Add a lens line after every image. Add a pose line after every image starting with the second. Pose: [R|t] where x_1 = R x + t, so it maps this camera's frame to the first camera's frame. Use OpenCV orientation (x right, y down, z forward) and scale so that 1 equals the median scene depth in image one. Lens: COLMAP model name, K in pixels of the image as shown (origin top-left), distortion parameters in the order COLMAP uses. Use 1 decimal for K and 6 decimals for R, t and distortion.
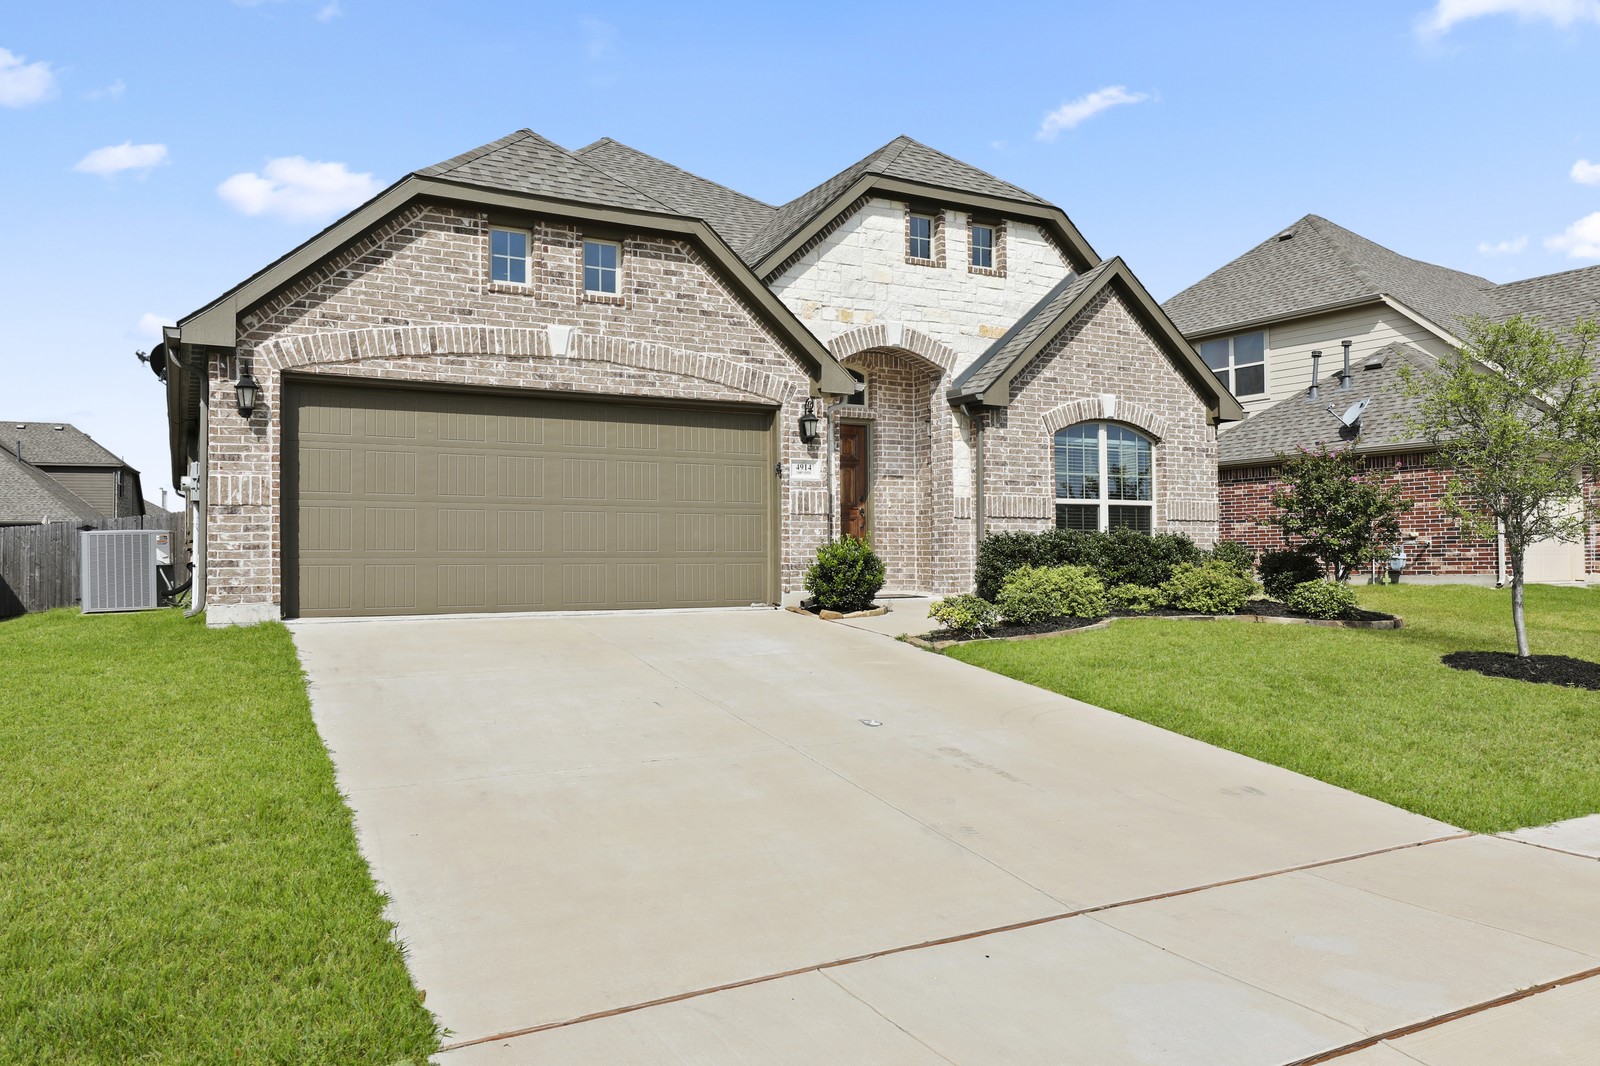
lens RADIAL K [[1196.4, 0, 798.0], [0, 1196.4, 532.8], [0, 0, 1]] dist [0.013374, 0.001436]
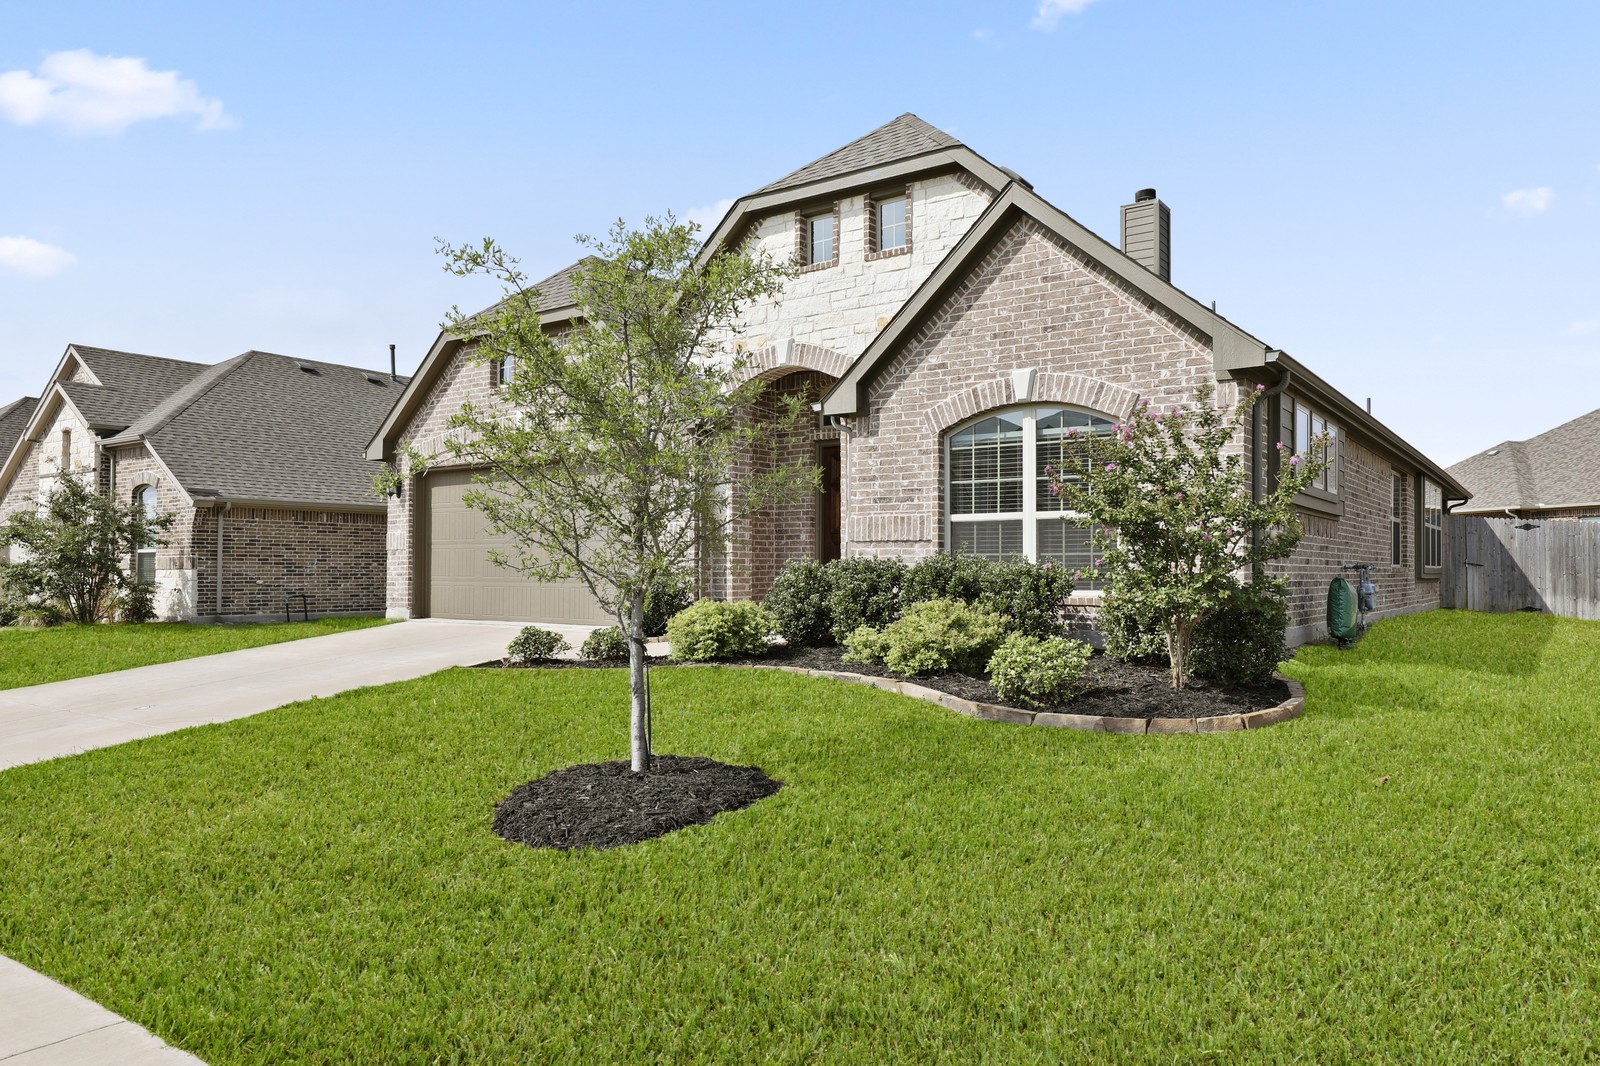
lens RADIAL K [[1088.8, 0, 804.4], [0, 1088.8, 538.9], [0, 0, 1]] dist [0.003392, -0.001052]
pose [[0.421803, -0.017256, -0.906523, 0.942154], [0.021751, 0.999724, -0.008910, -0.009863], [0.906427, -0.015959, 0.422061, 0.695001]]
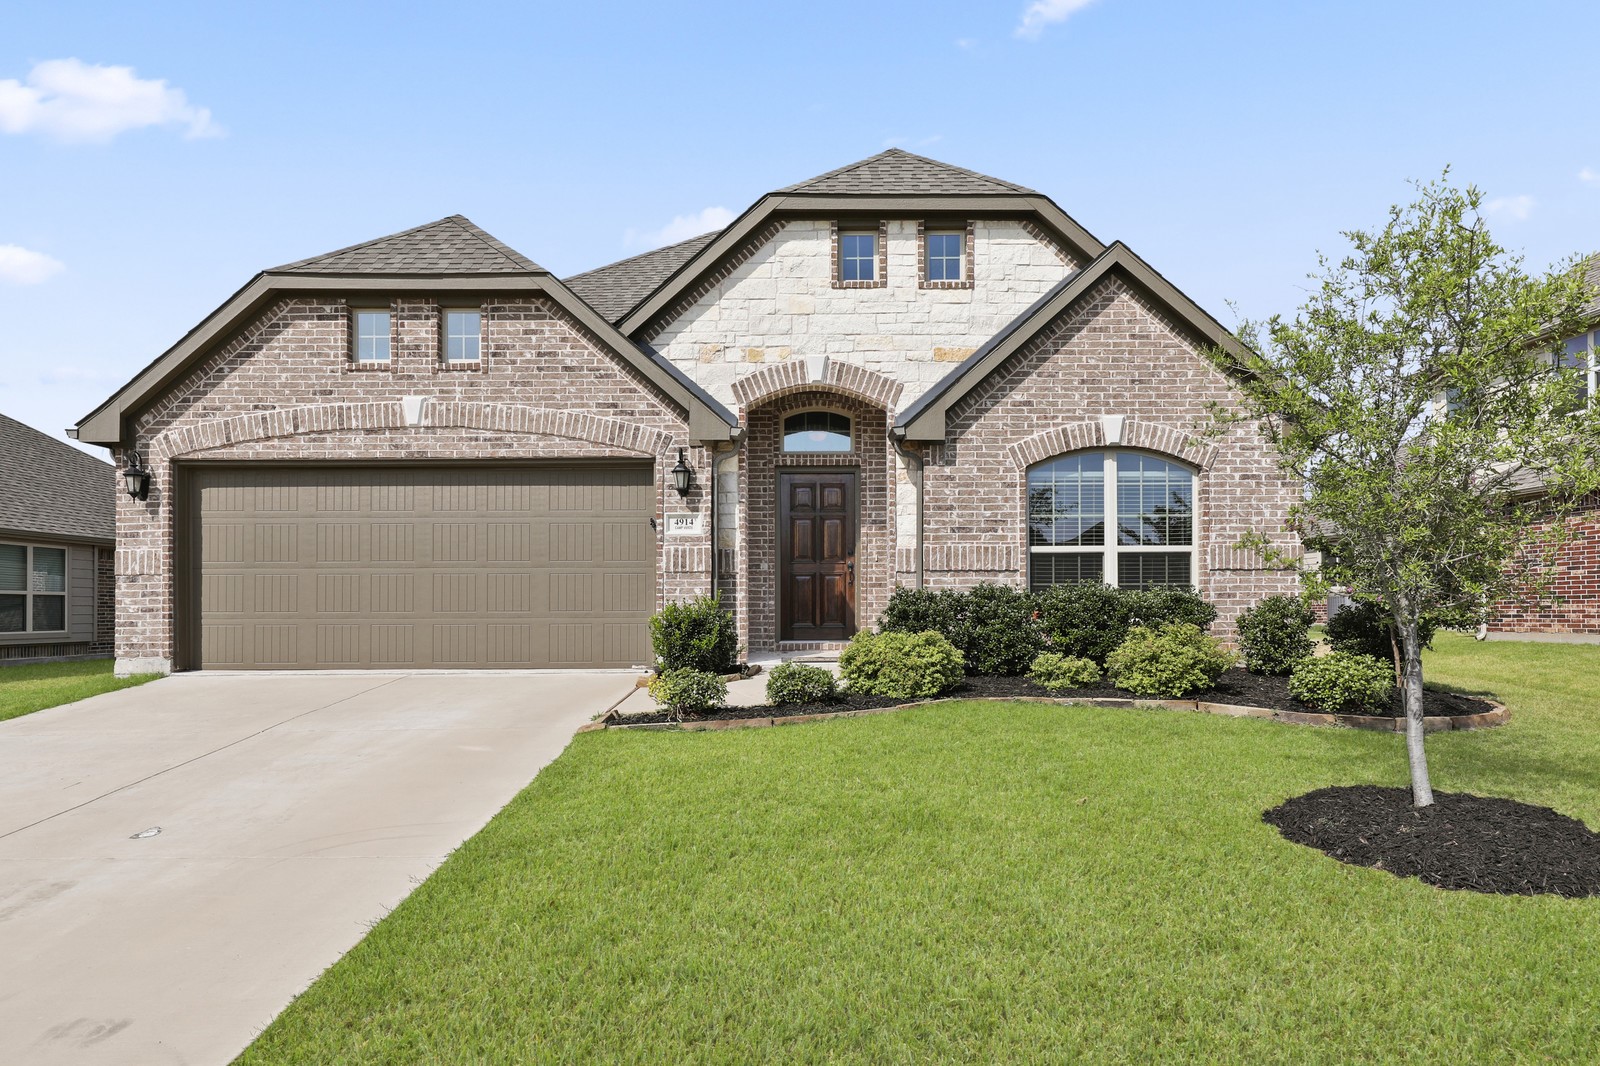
lens RADIAL K [[991.5, 0, 826.1], [0, 991.5, 603.4], [0, 0, 1]] dist [-0.003781, -0.001400]
pose [[0.876407, -0.000470, -0.481572, 0.480392], [0.011466, 0.999736, 0.019890, -0.005195], [0.481436, -0.022953, 0.876181, 0.373493]]
